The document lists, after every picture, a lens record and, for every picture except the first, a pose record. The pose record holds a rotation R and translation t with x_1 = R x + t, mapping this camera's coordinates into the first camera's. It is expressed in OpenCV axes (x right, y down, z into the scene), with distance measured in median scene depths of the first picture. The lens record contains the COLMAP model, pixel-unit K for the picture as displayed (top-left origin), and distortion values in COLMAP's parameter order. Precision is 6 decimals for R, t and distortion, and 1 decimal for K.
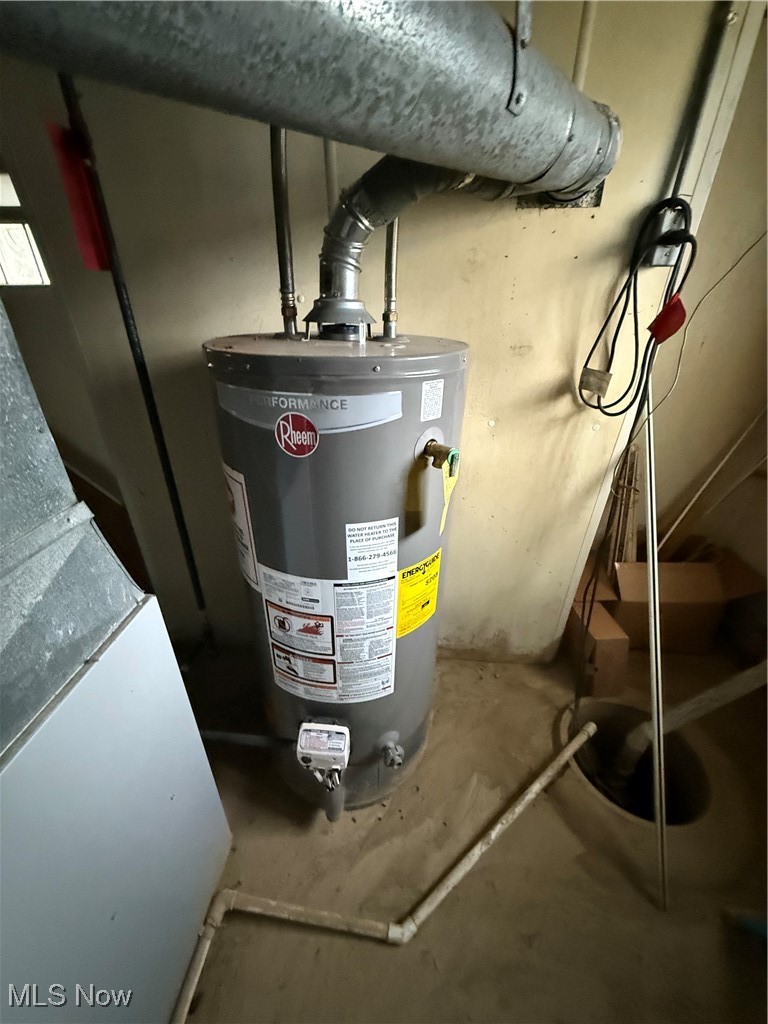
lens RADIAL K [[405.0, 0, 379.7], [0, 405.0, 511.7], [0, 0, 1]] dist [-0.000928, 0.000062]
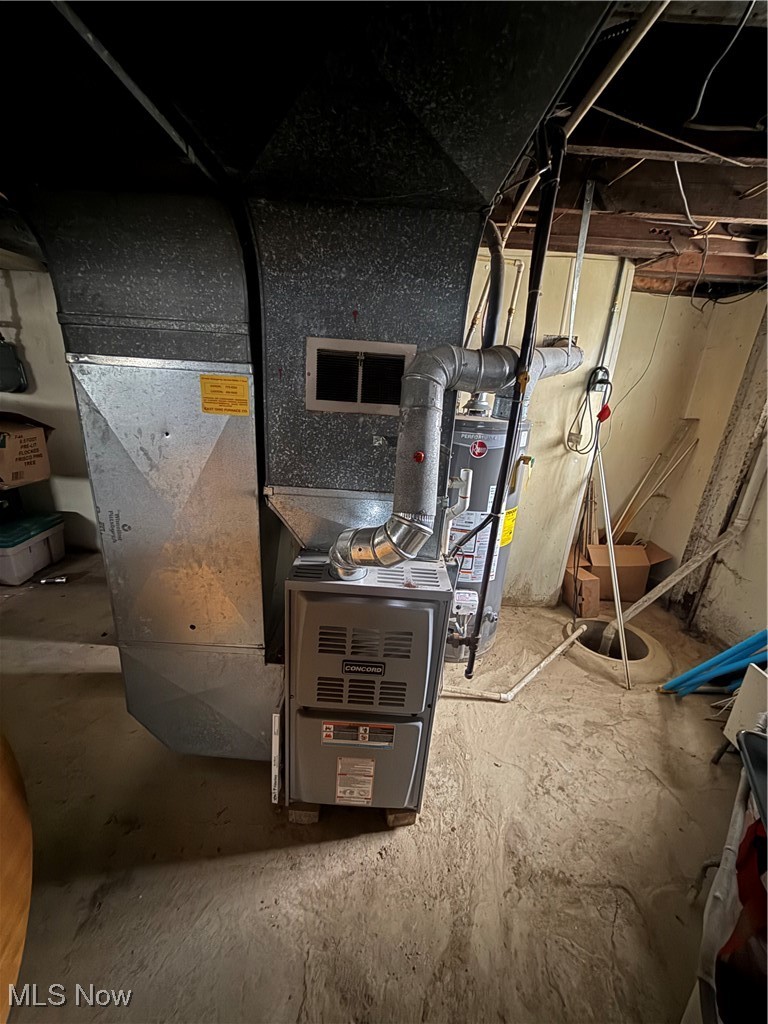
lens RADIAL K [[405.0, 0, 384.0], [0, 405.0, 510.6], [0, 0, 1]] dist [-0.000928, 0.000062]
pose [[0.995212, 0.016070, 0.096411, -0.656291], [0.000300, 0.985885, -0.167424, 0.403385], [-0.097740, 0.166651, 0.981160, -0.919137]]
